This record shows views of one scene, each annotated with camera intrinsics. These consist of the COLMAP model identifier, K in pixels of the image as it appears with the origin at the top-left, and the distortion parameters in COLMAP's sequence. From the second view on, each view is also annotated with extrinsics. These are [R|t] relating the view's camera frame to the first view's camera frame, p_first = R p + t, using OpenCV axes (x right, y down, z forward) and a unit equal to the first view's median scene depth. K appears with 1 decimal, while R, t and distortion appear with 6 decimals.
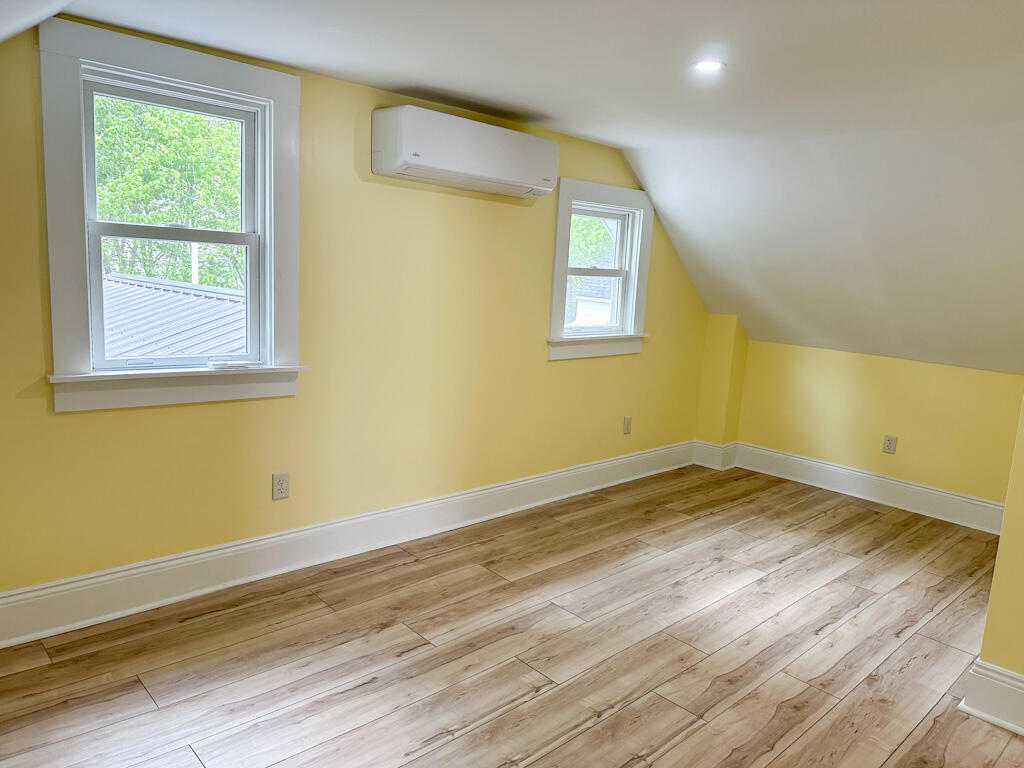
lens RADIAL K [[714.2, 0, 511.6], [0, 714.2, 382.6], [0, 0, 1]] dist [0.038305, -0.045085]
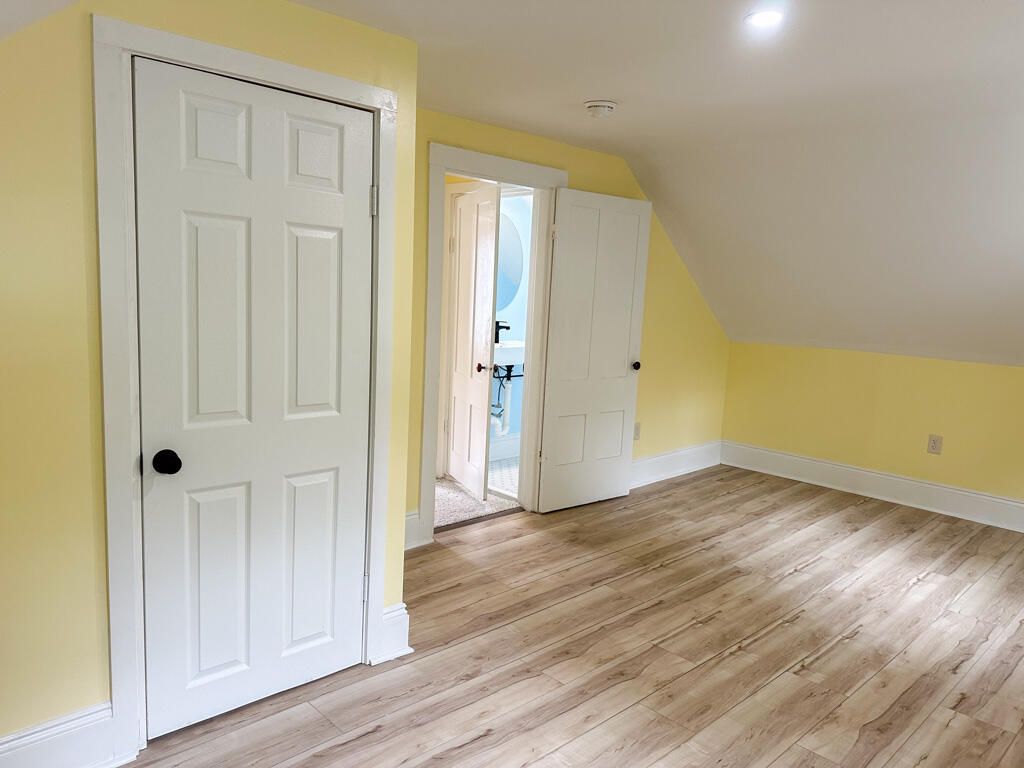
lens RADIAL K [[714.2, 0, 512.7], [0, 714.2, 382.7], [0, 0, 1]] dist [0.038305, -0.045085]
pose [[-0.994706, -0.100317, -0.022287, 0.520491], [-0.102450, 0.951146, 0.291246, -0.244350], [-0.008018, 0.291988, -0.956388, 1.846624]]
